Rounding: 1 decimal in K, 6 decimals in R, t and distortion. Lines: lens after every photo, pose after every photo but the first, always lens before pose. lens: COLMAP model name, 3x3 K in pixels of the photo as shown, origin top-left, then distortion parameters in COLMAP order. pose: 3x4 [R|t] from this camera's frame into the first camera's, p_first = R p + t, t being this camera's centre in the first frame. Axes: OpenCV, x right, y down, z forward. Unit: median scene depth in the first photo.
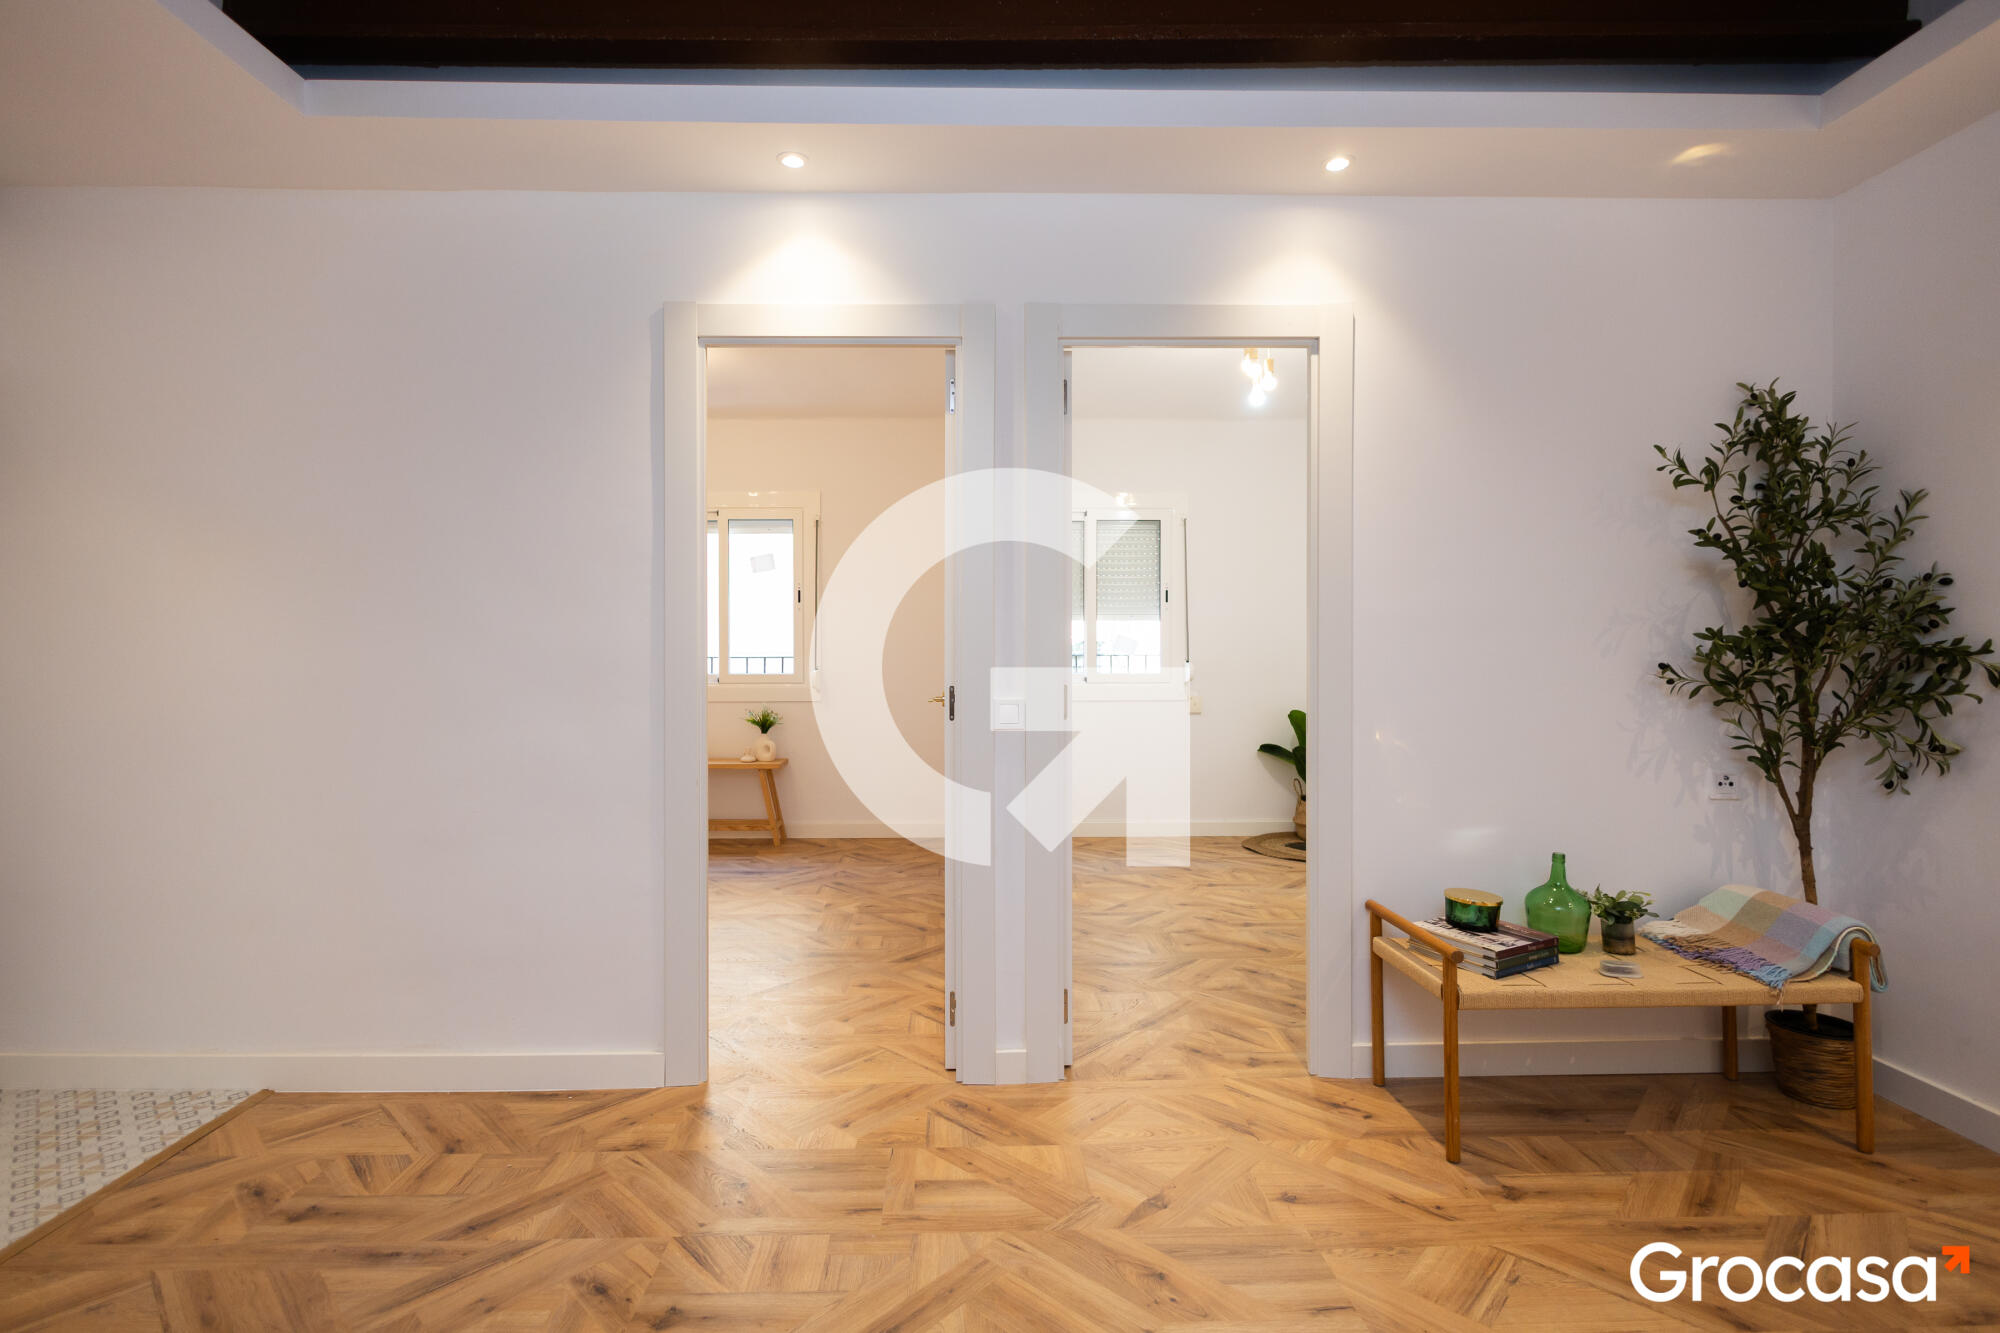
lens RADIAL K [[946.6, 0, 982.5], [0, 946.6, 655.1], [0, 0, 1]] dist [0.012871, -0.002544]
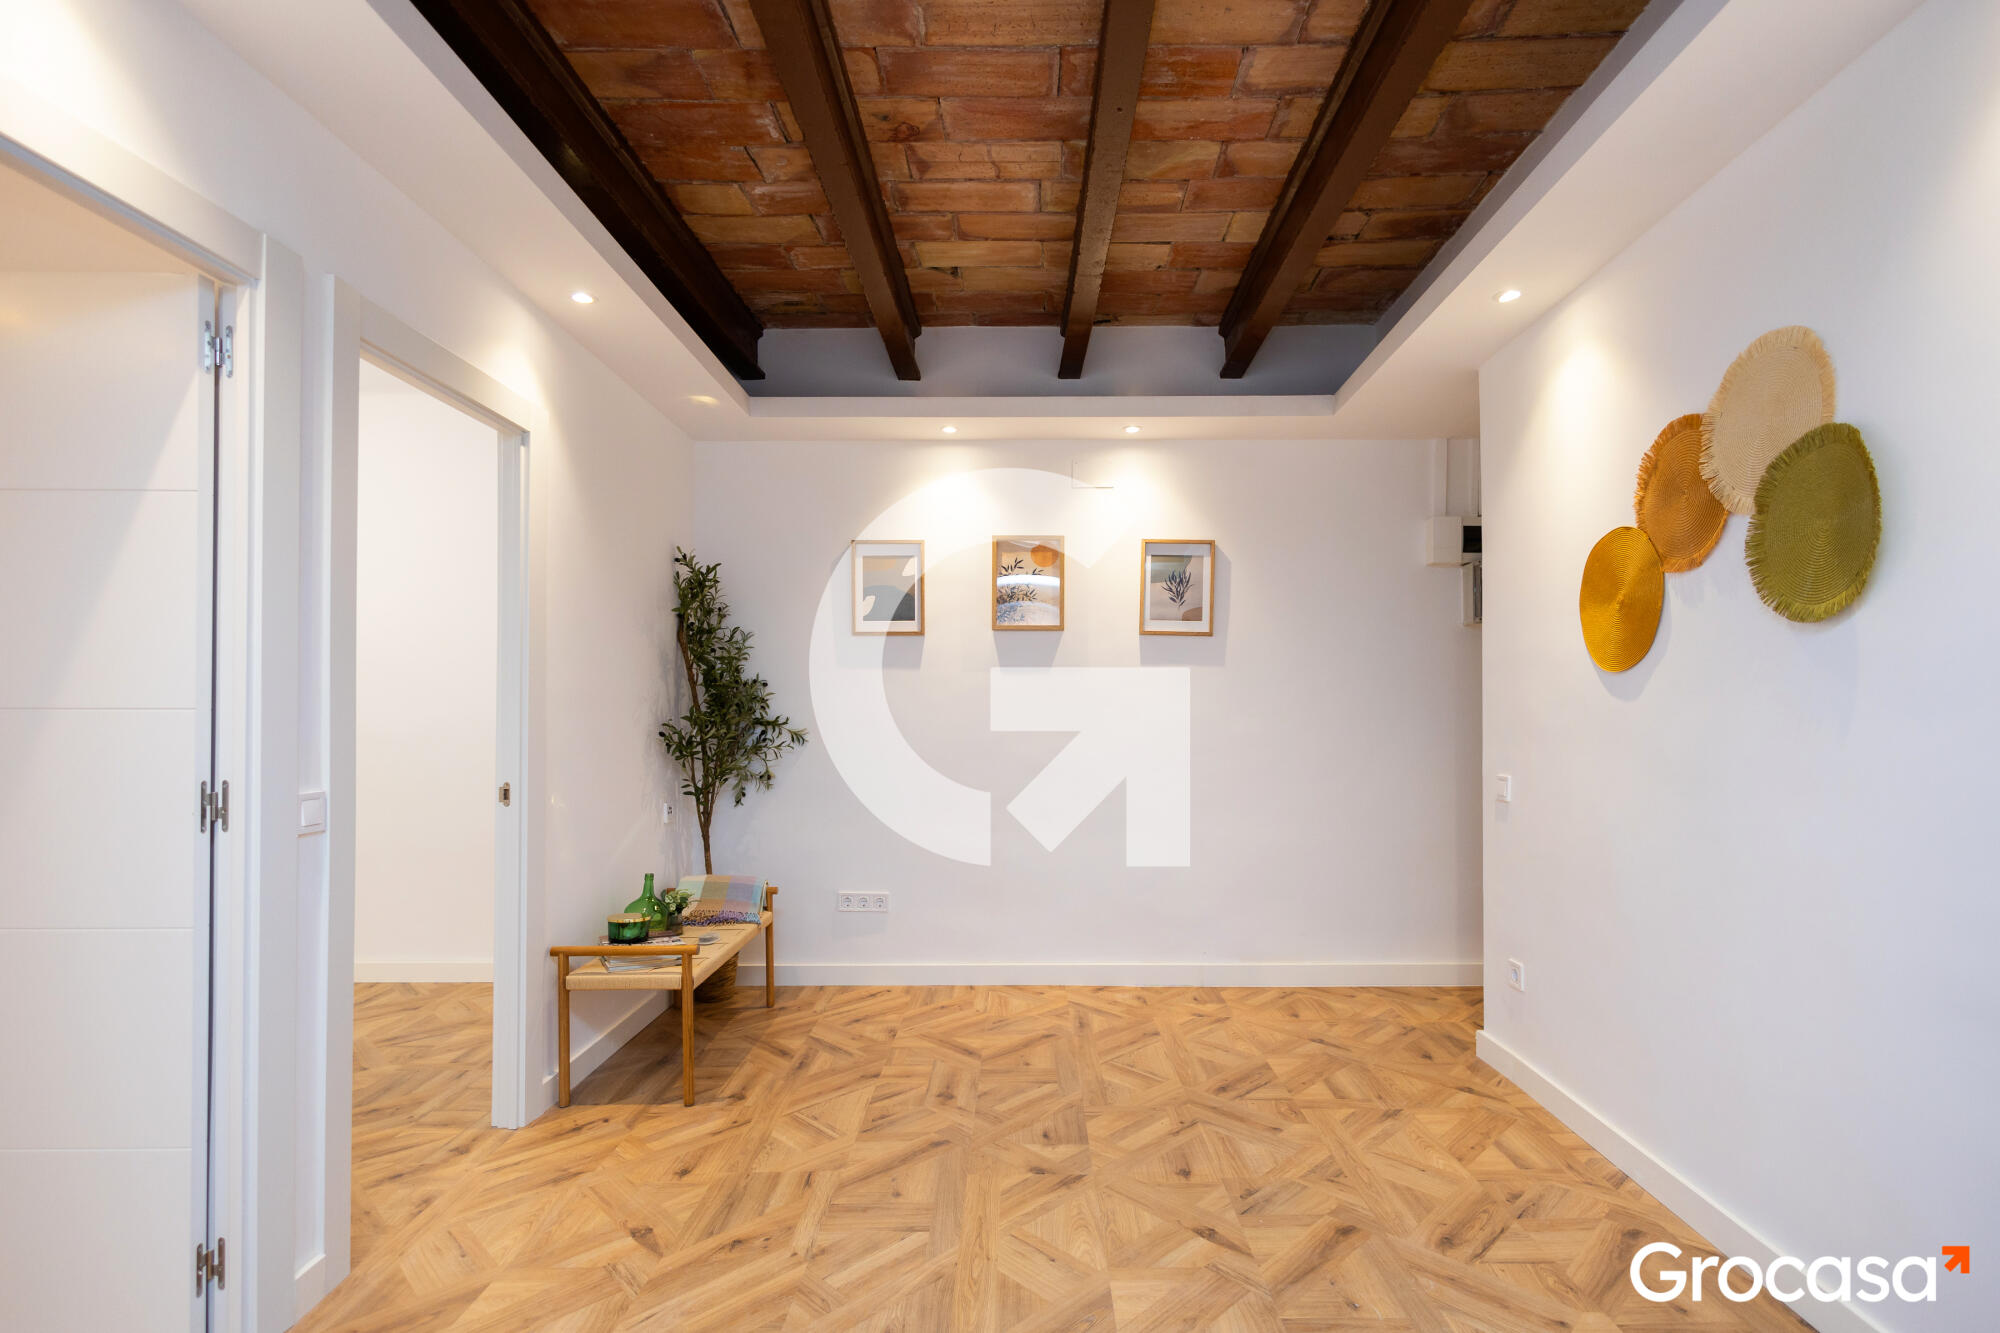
lens RADIAL K [[946.6, 0, 1026.3], [0, 946.6, 710.2], [0, 0, 1]] dist [0.012871, -0.002544]
pose [[0.021035, 0.011911, 0.999708, -0.806737], [0.009355, 0.999883, -0.012110, -0.001513], [-0.999735, 0.009607, 0.020921, 0.479088]]
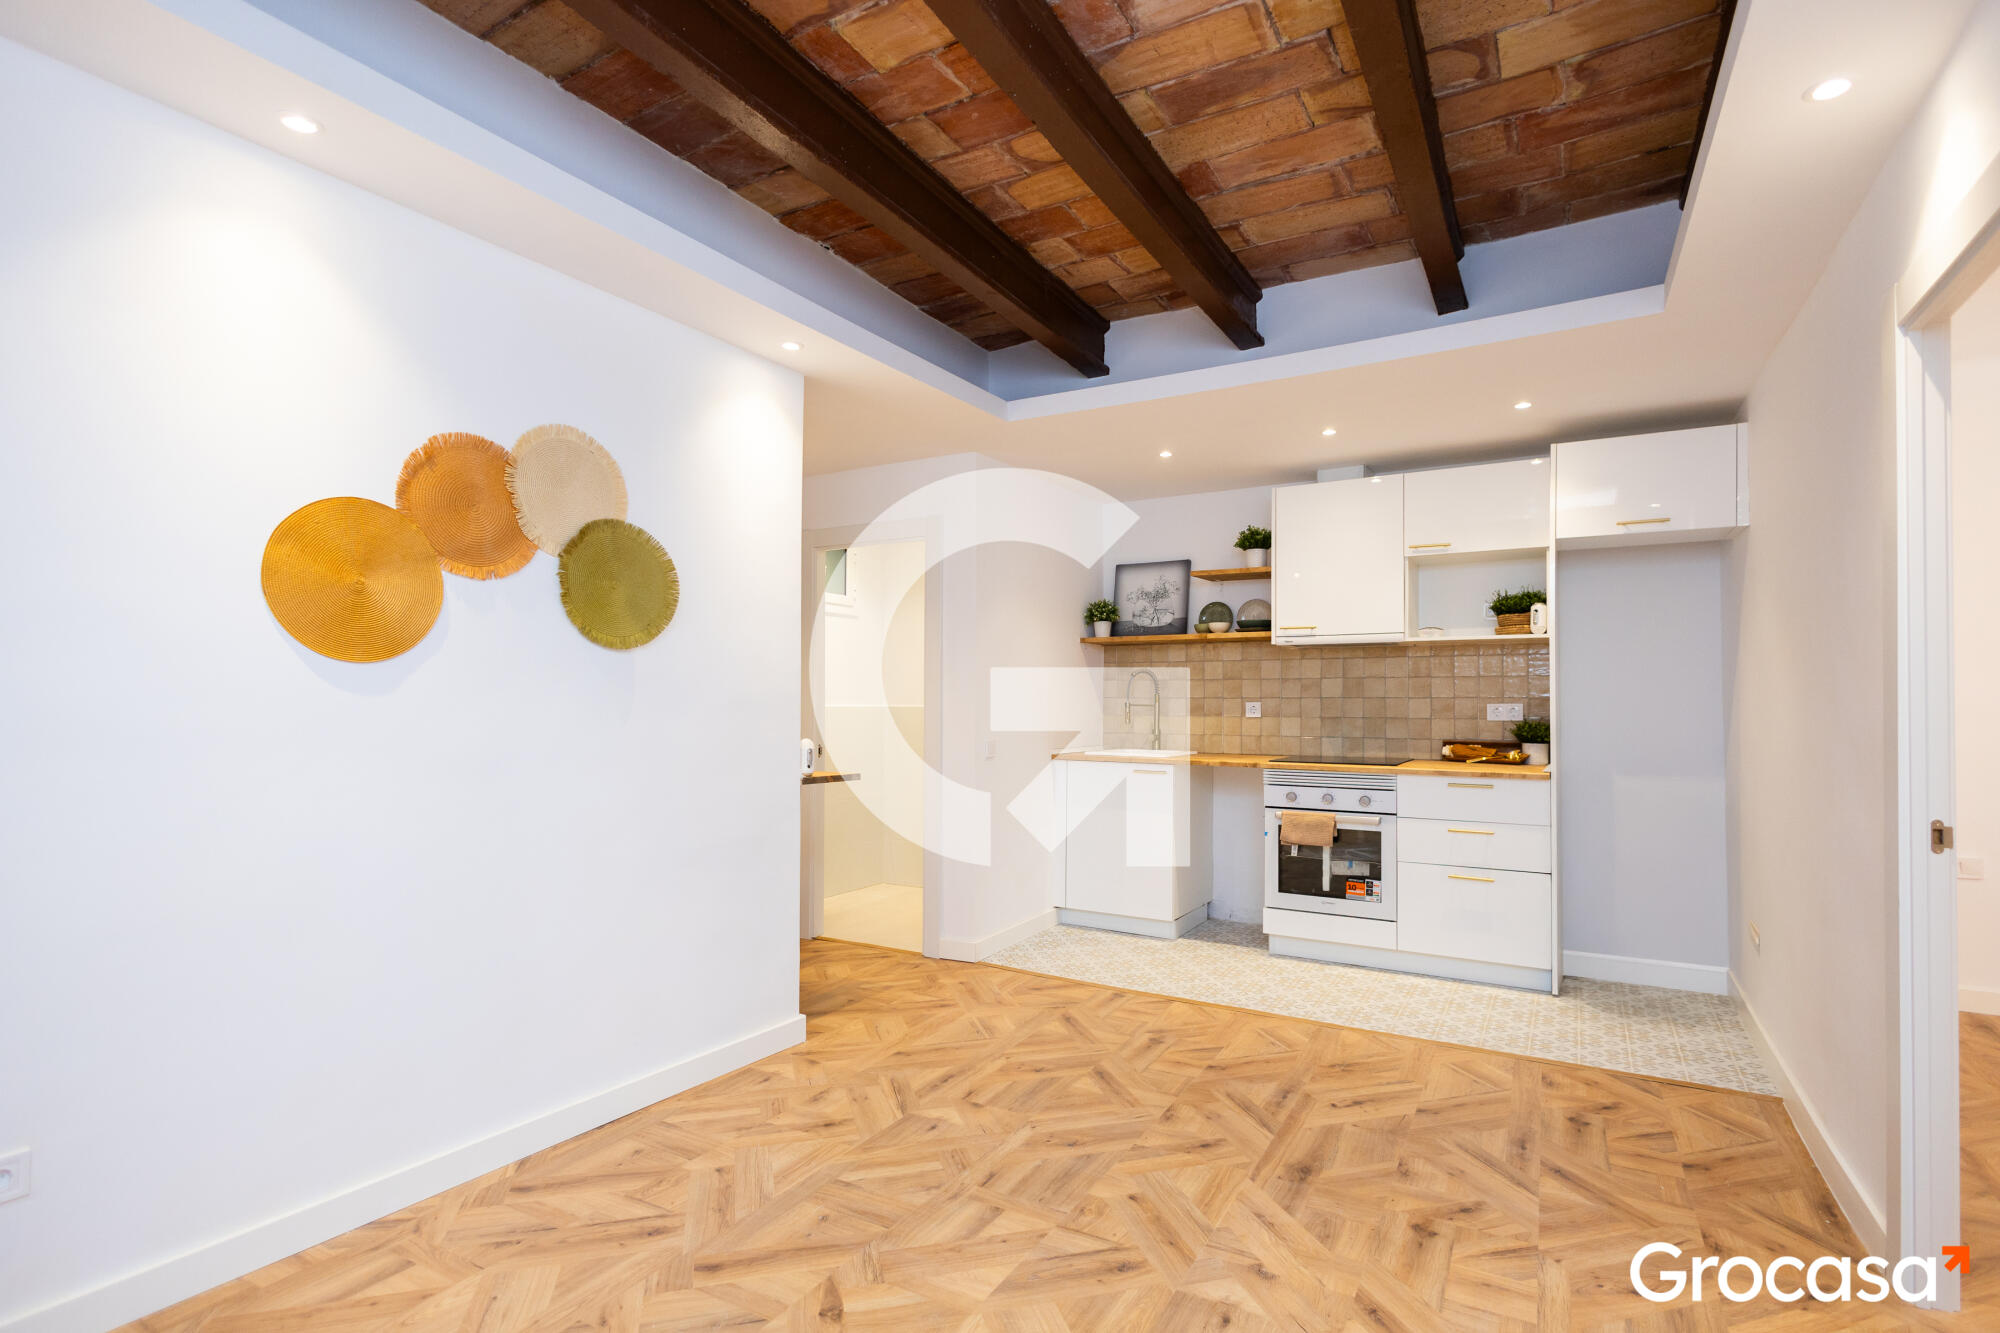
lens RADIAL K [[946.6, 0, 992.0], [0, 946.6, 689.1], [0, 0, 1]] dist [0.012871, -0.002544]
pose [[-0.501616, -0.012834, -0.864995, 0.821268], [-0.010160, 0.999908, -0.008945, -0.018507], [0.865031, 0.004301, -0.501700, 0.851267]]
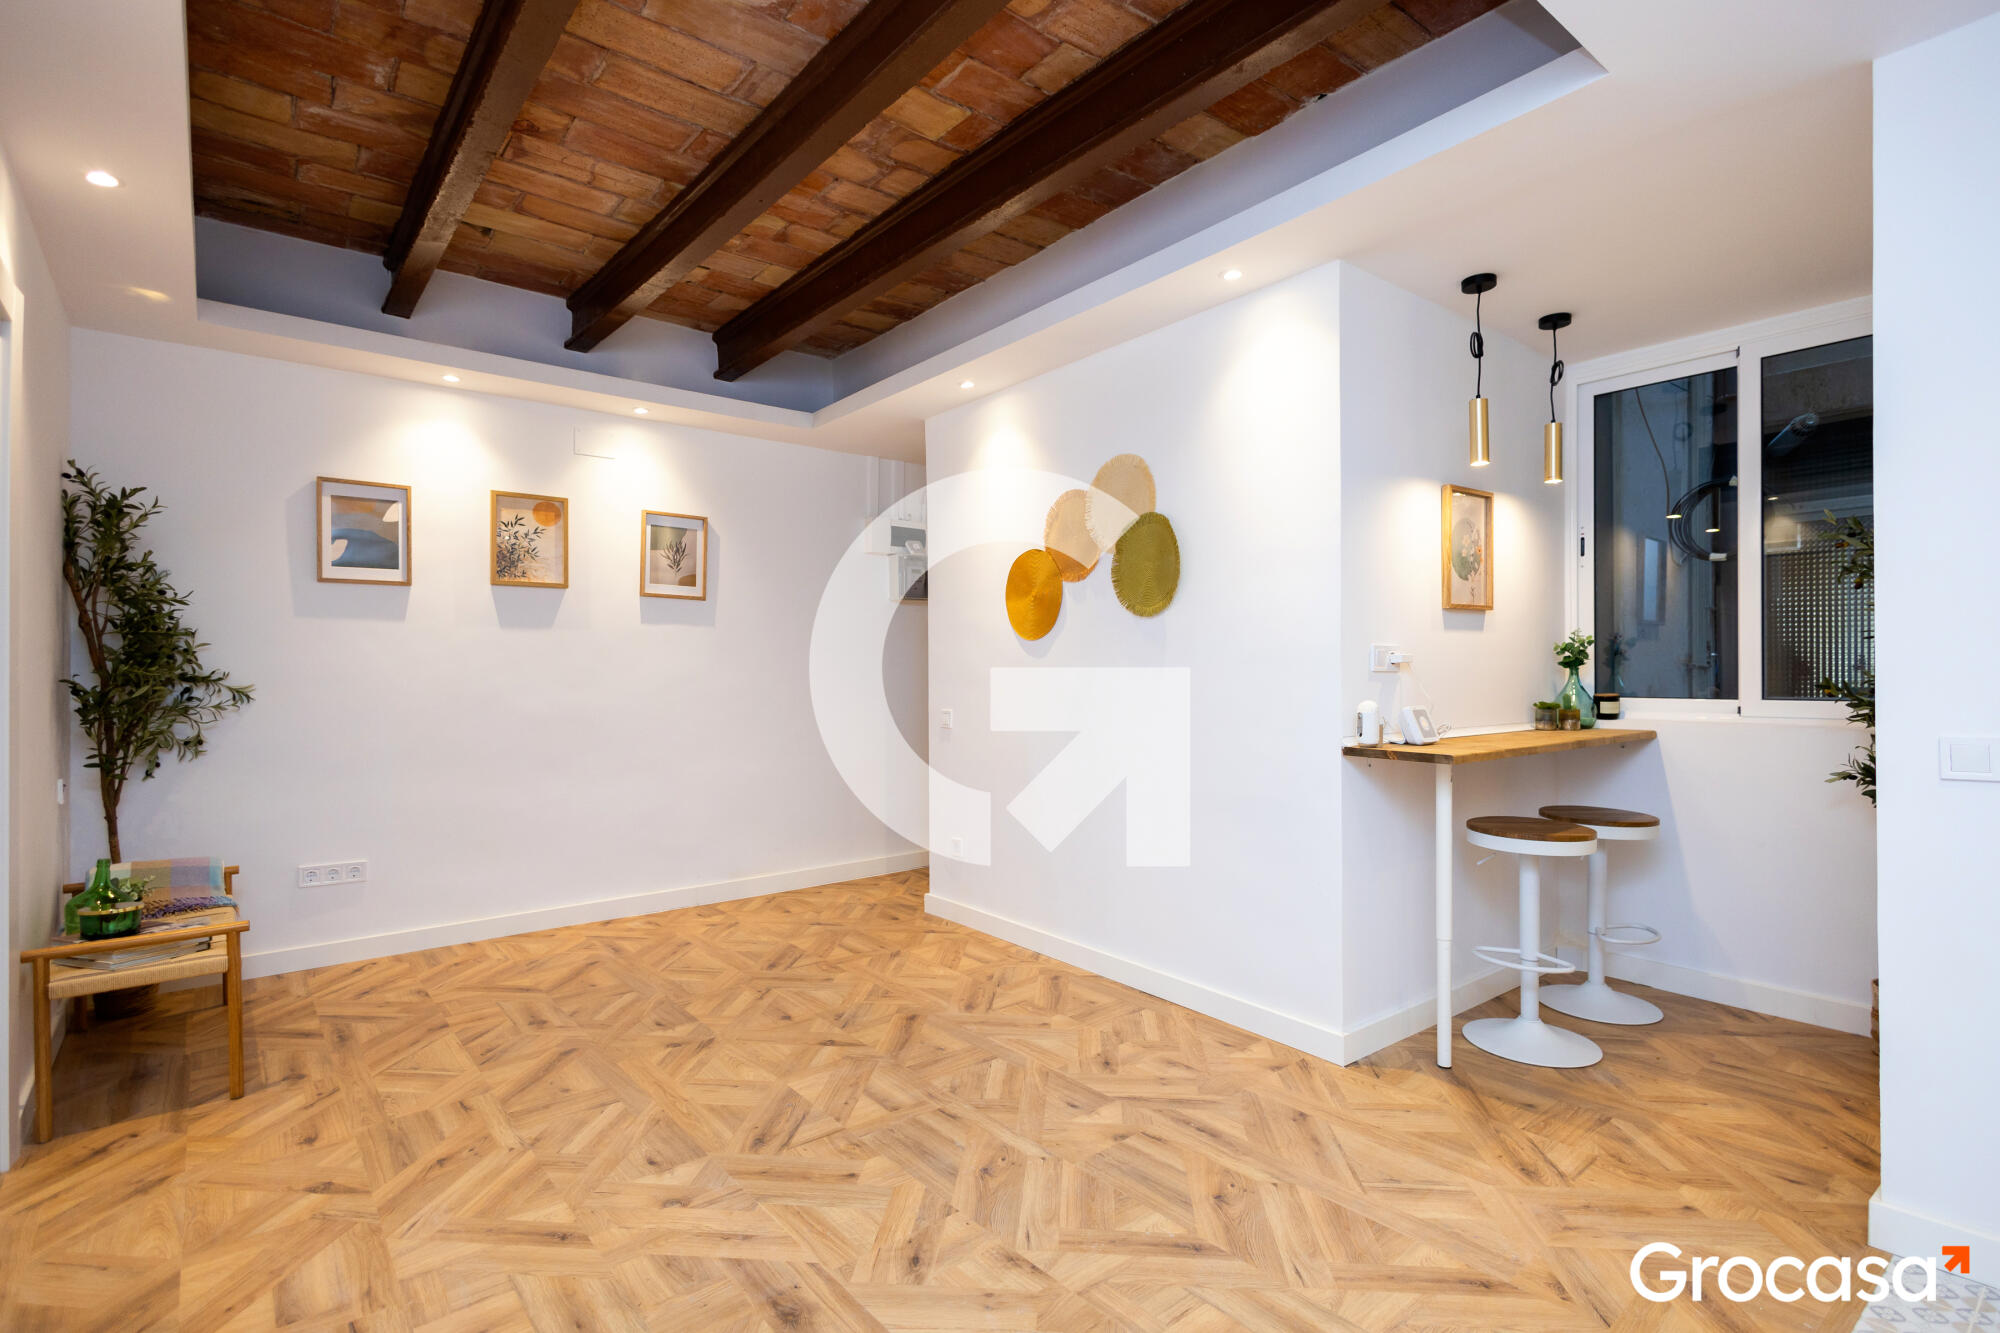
lens RADIAL K [[946.6, 0, 988.1], [0, 946.6, 668.9], [0, 0, 1]] dist [0.012871, -0.002544]
pose [[-0.610537, 0.011380, 0.791906, -1.022788], [0.015726, 0.999874, -0.002244, 0.003690], [-0.791832, 0.011084, -0.610639, 0.948276]]
